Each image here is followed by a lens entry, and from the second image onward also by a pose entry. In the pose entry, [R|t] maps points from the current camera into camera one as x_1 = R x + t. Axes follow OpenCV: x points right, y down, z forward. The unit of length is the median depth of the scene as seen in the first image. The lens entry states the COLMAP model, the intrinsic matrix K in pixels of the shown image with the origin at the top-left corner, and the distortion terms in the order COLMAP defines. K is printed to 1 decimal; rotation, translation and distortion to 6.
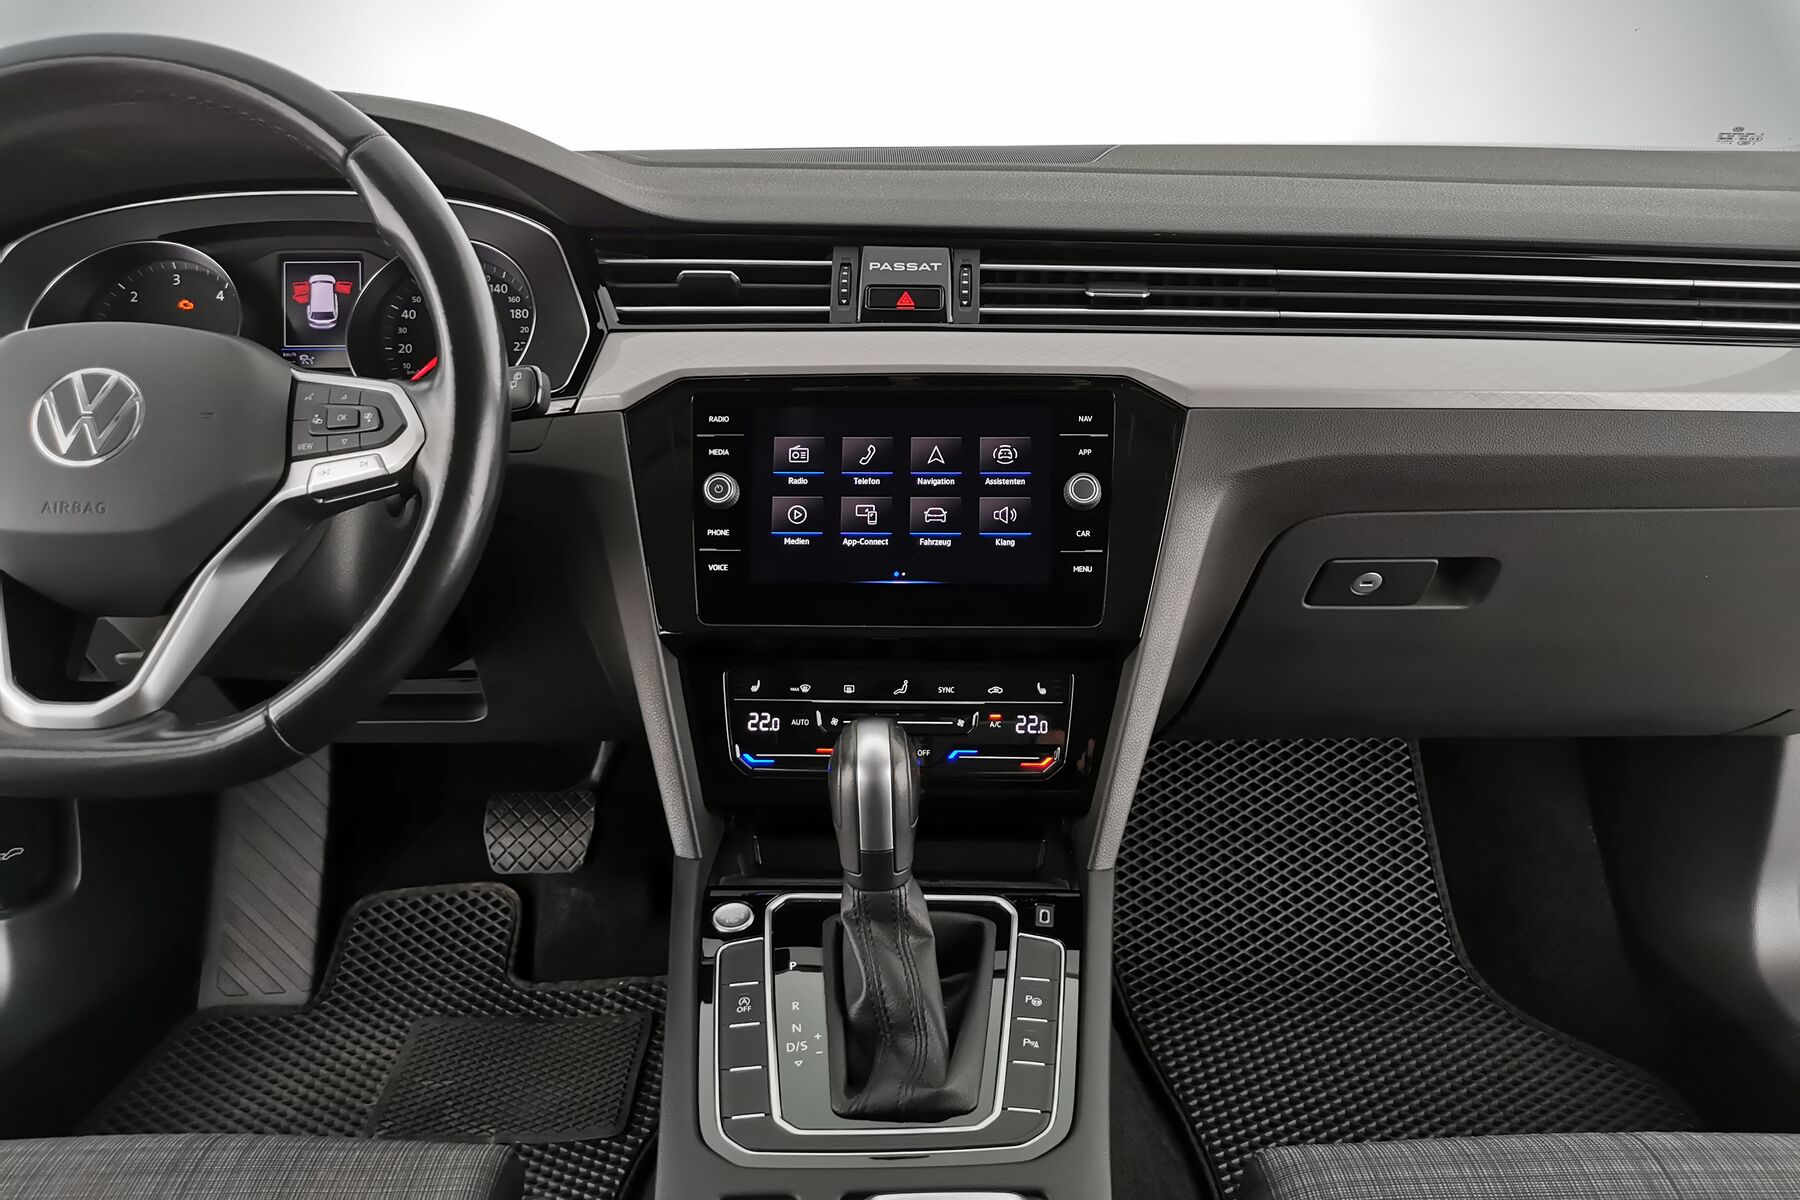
lens RADIAL K [[1404.7, 0, 904.2], [0, 1404.7, 598.8], [0, 0, 1]] dist [0.035850, -0.027137]
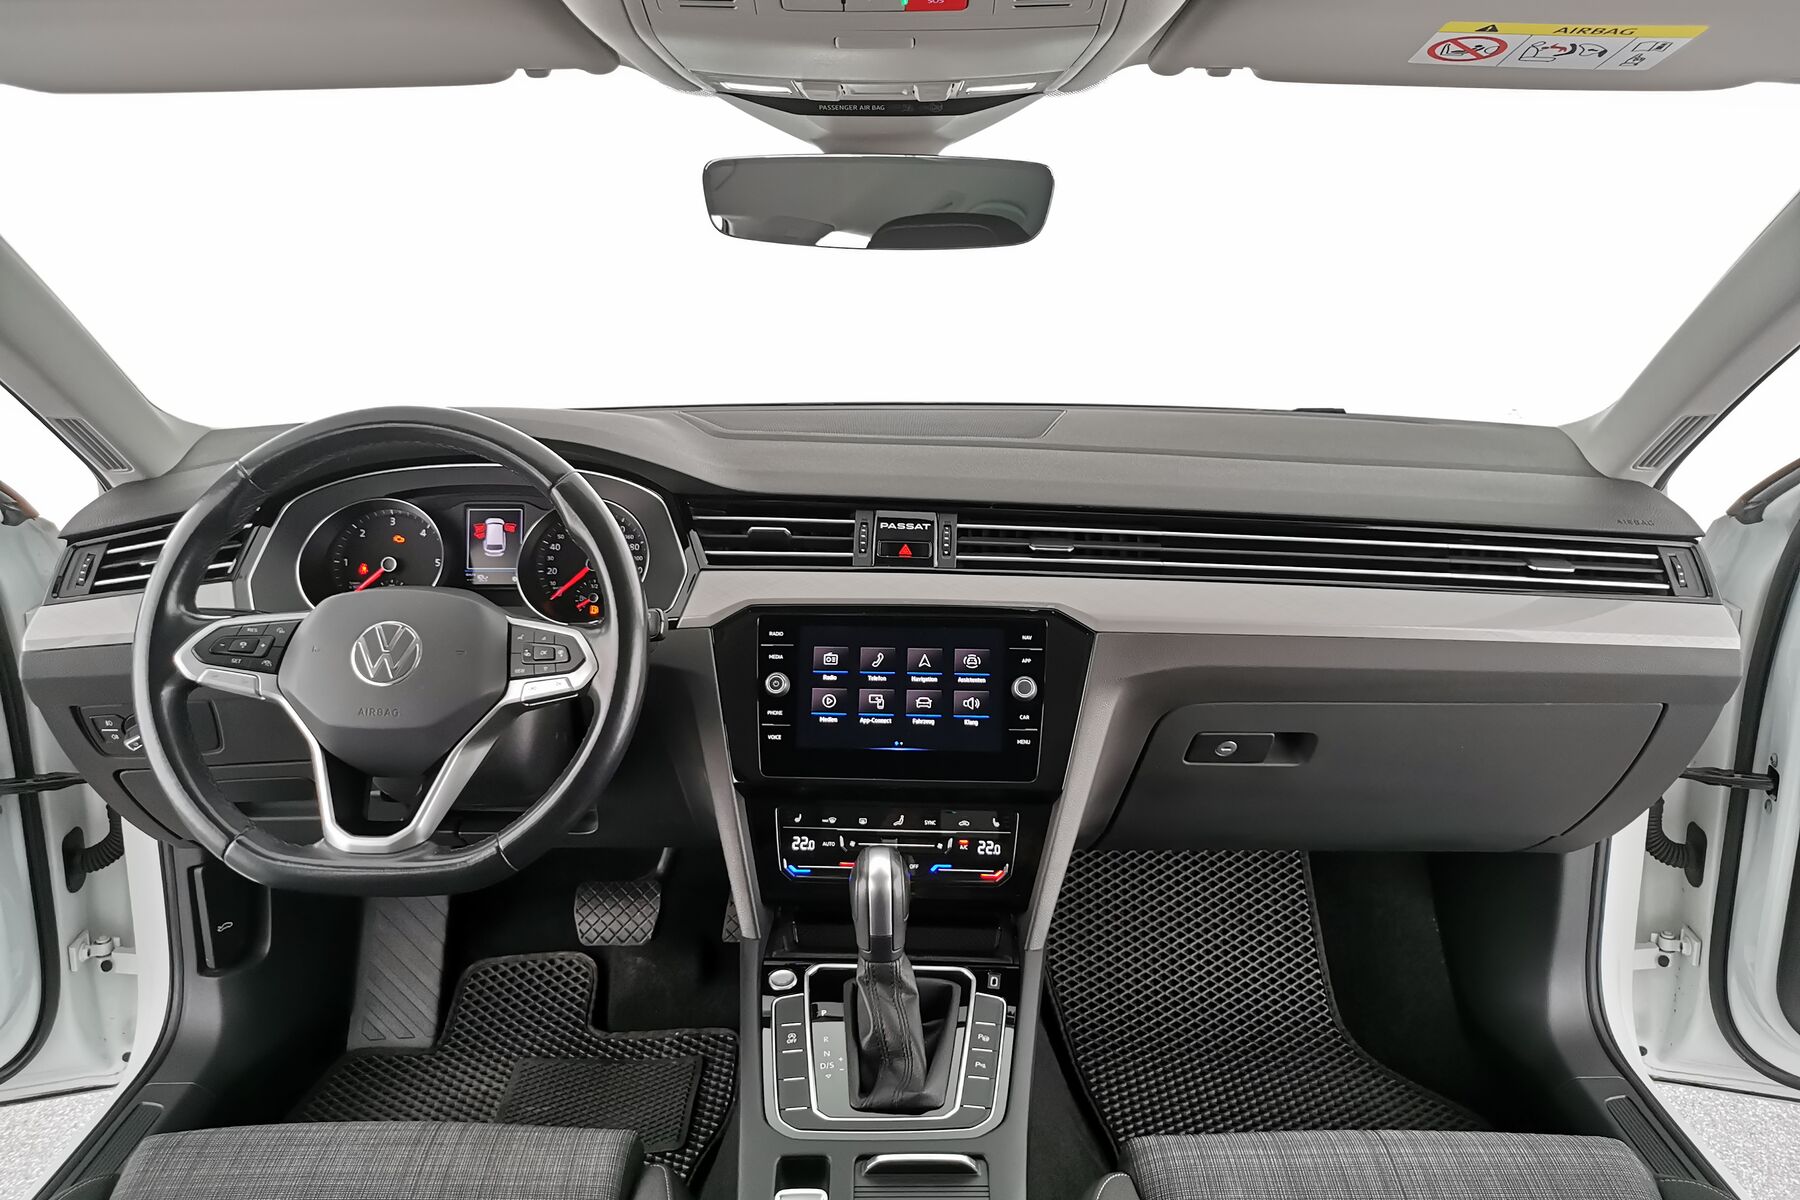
lens RADIAL K [[1404.7, 0, 905.9], [0, 1404.7, 593.3], [0, 0, 1]] dist [0.035850, -0.027137]
pose [[0.999931, 0.011690, -0.001250, 0.004092], [-0.011739, 0.998615, -0.051288, -0.095421], [0.000649, 0.051299, 0.998683, -0.452768]]
